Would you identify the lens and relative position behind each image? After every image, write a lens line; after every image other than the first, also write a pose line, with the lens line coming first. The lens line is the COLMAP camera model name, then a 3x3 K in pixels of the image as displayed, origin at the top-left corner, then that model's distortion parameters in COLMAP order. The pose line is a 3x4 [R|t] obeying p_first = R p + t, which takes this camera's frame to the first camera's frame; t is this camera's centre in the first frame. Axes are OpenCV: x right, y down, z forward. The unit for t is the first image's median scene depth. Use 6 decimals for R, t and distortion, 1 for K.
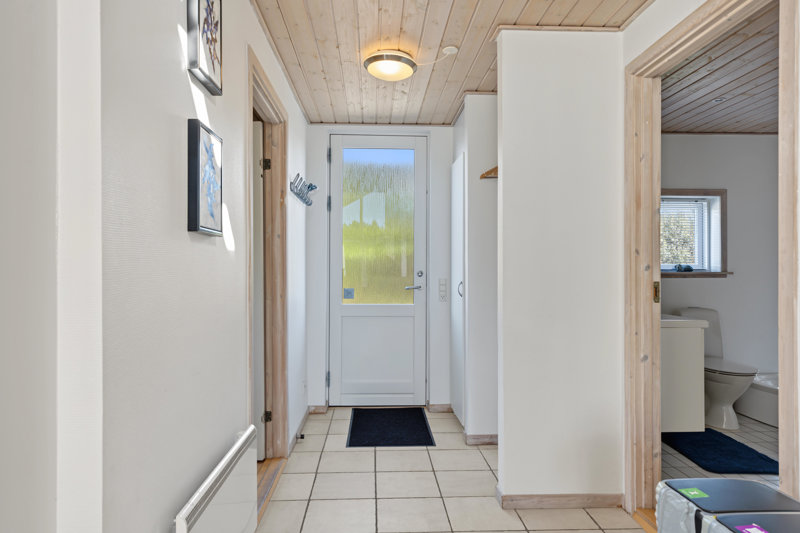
lens RADIAL K [[495.9, 0, 400.4], [0, 495.9, 268.0], [0, 0, 1]] dist [0.001437, 0.000494]
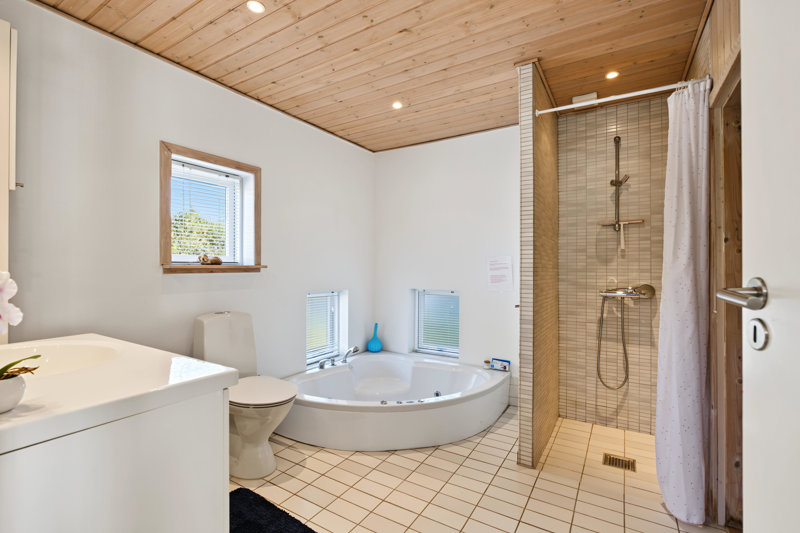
lens RADIAL K [[367.2, 0, 401.9], [0, 367.2, 263.3], [0, 0, 1]] dist [-0.002280, 0.000025]
pose [[0.570414, 0.009924, 0.821298, 0.277730], [-0.002577, 0.999944, -0.010293, 0.009925], [-0.821353, 0.003755, 0.570407, 0.439261]]
